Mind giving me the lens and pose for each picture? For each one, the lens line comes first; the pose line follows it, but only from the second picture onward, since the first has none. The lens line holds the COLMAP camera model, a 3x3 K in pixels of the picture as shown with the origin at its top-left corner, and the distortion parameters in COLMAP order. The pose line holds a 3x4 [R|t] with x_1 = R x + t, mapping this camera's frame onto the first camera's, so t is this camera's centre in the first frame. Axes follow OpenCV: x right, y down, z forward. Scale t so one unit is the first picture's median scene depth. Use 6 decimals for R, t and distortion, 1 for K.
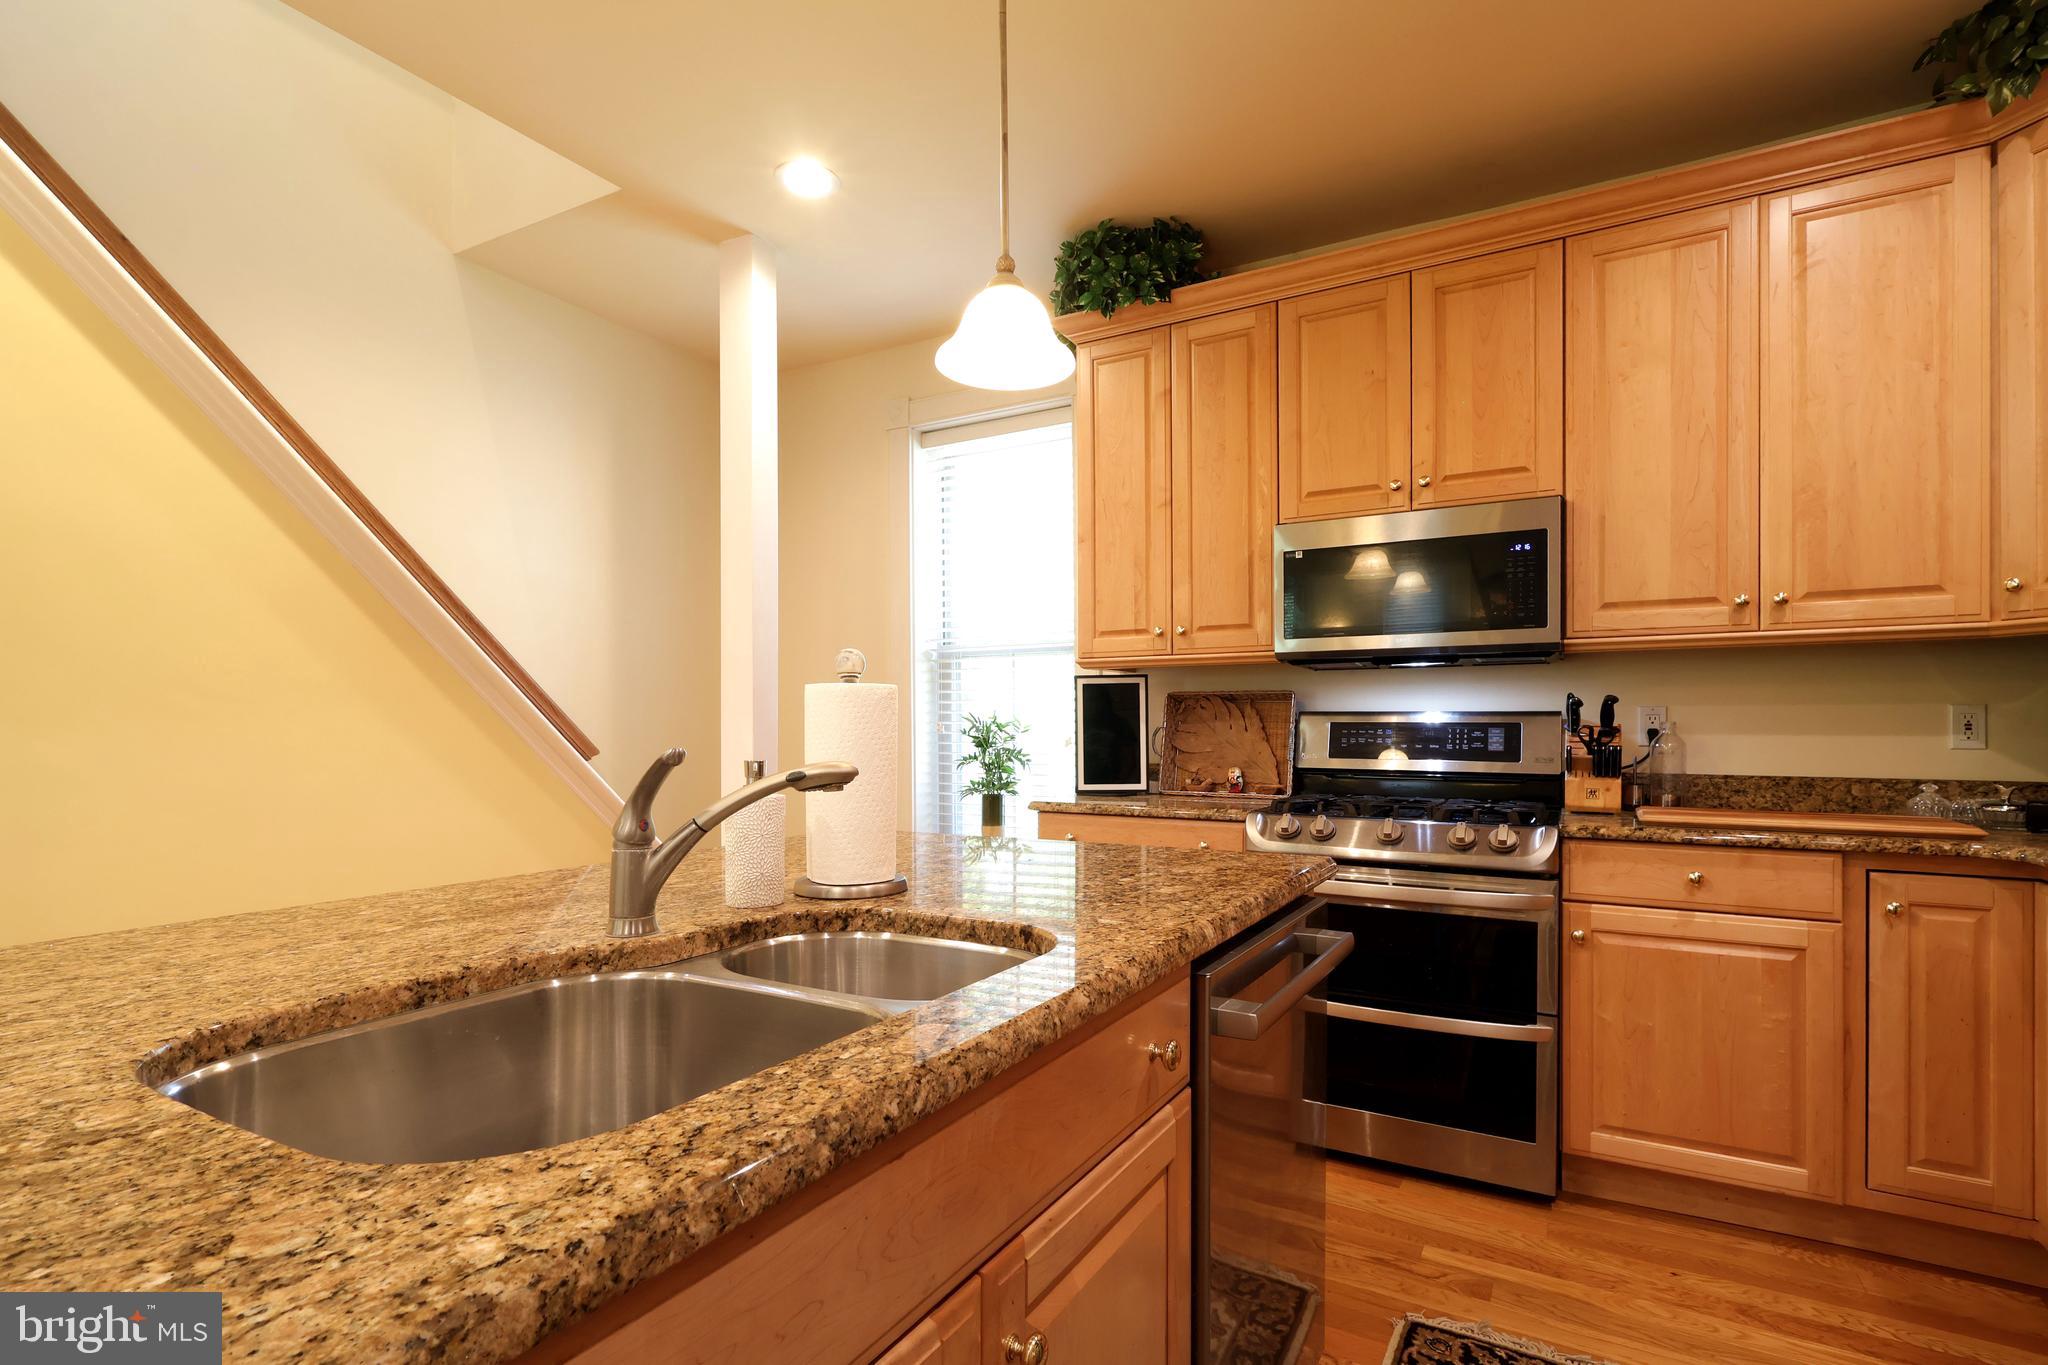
lens RADIAL K [[955.3, 0, 1019.5], [0, 955.3, 727.2], [0, 0, 1]] dist [-0.004478, 0.005740]
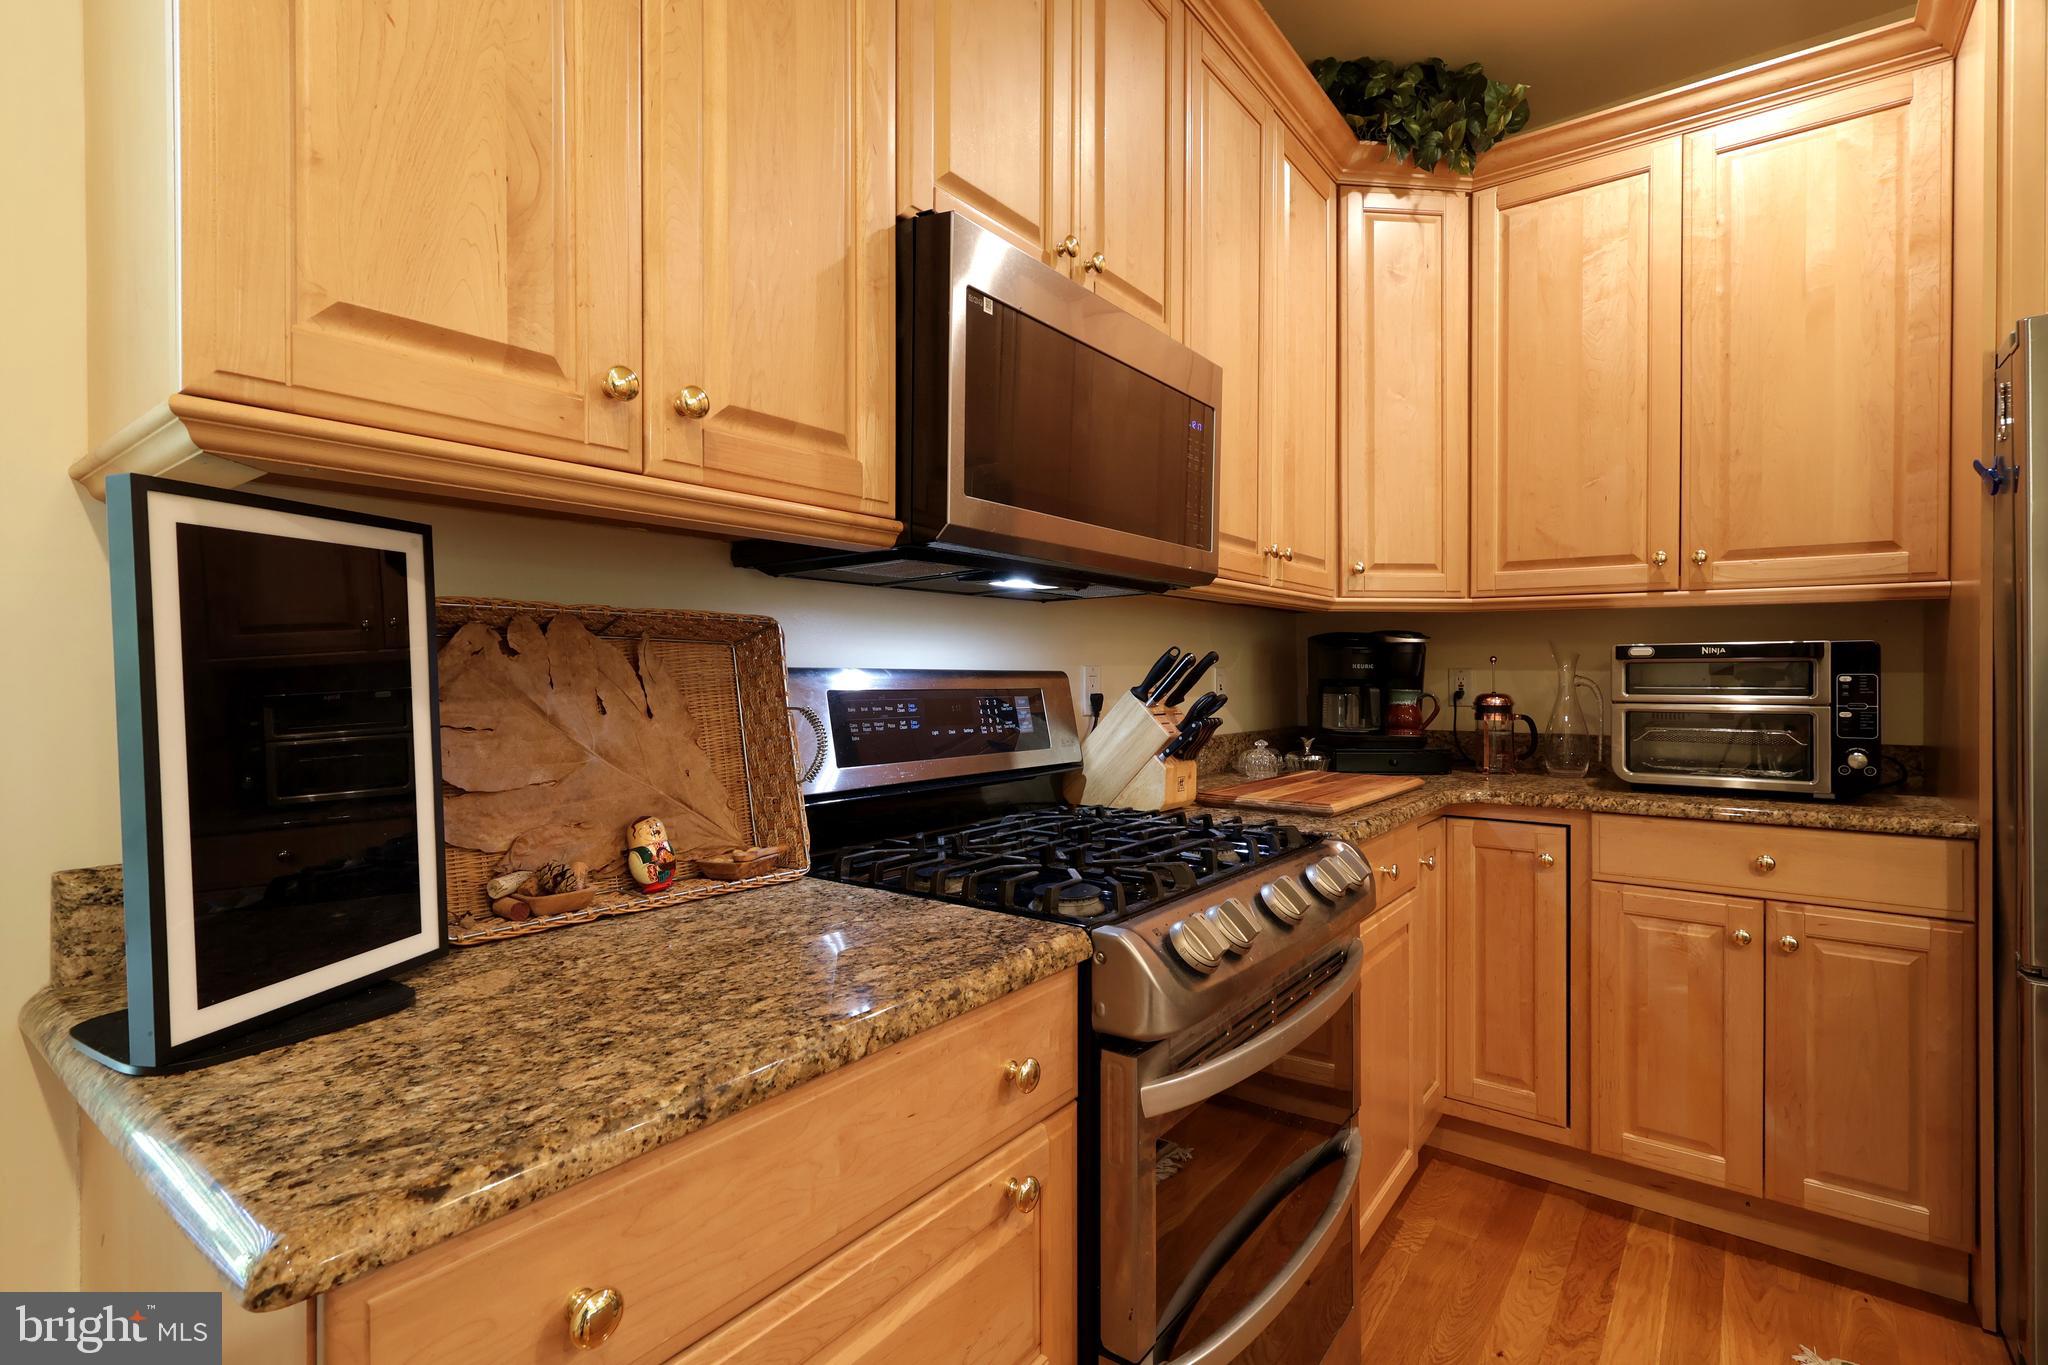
lens RADIAL K [[955.3, 0, 1021.0], [0, 955.3, 673.2], [0, 0, 1]] dist [-0.004478, 0.005740]
pose [[0.146715, 0.002548, 0.989176, -0.134836], [0.005424, 0.999980, -0.003380, -0.013319], [-0.989164, 0.005861, 0.146698, 0.957527]]
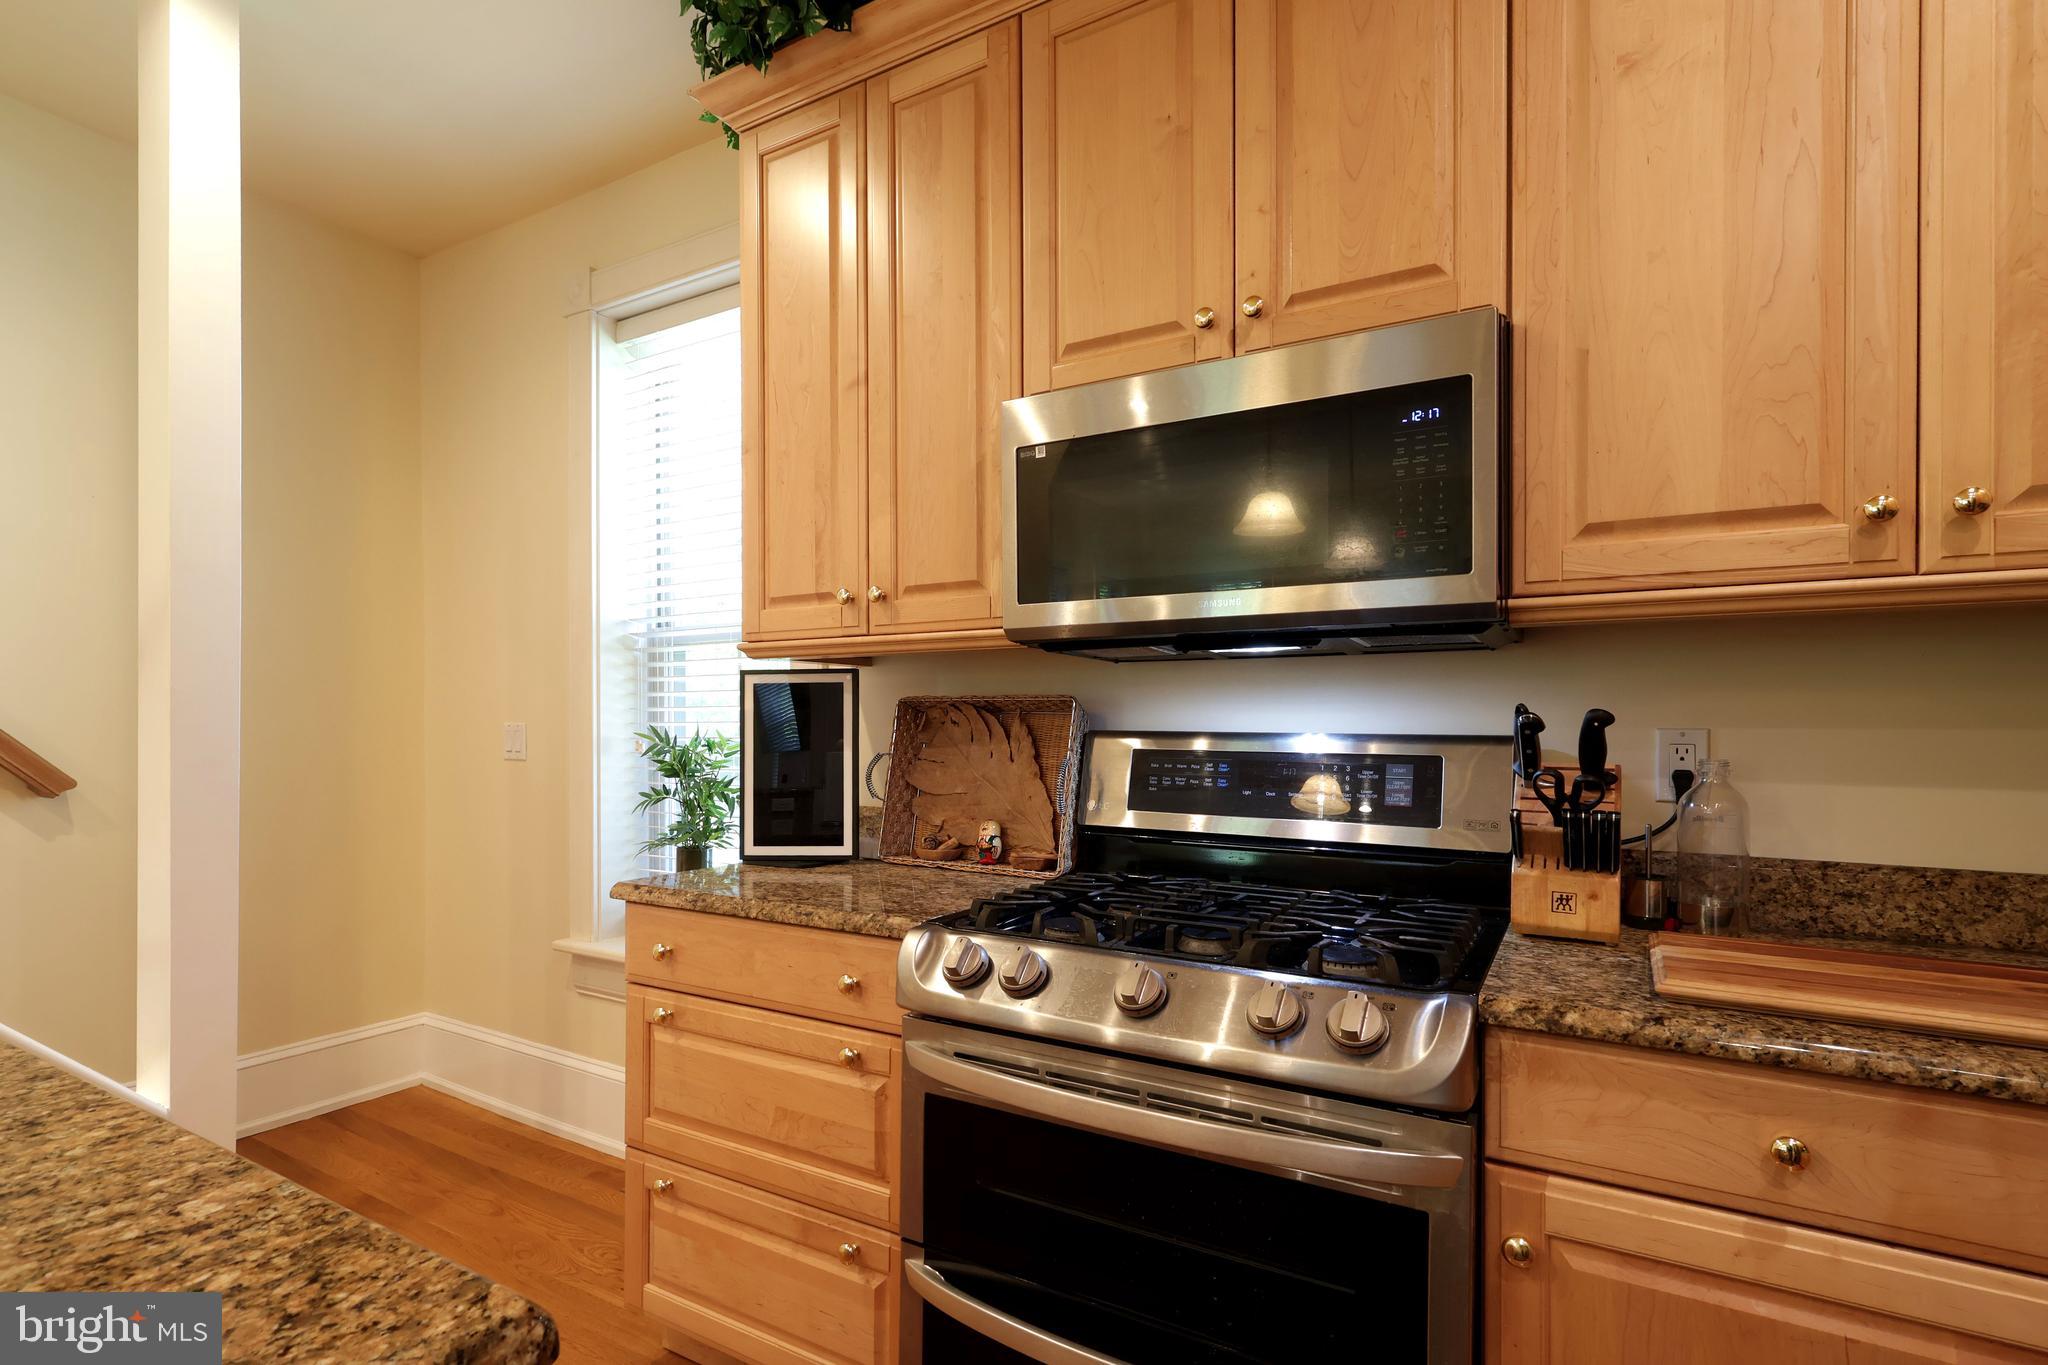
lens RADIAL K [[955.3, 0, 1025.5], [0, 955.3, 724.8], [0, 0, 1]] dist [-0.004478, 0.005740]
pose [[0.999914, 0.005030, -0.012138, 0.303001], [-0.005079, 0.999979, -0.003954, -0.020339], [0.012118, 0.004016, 0.999919, 0.462665]]
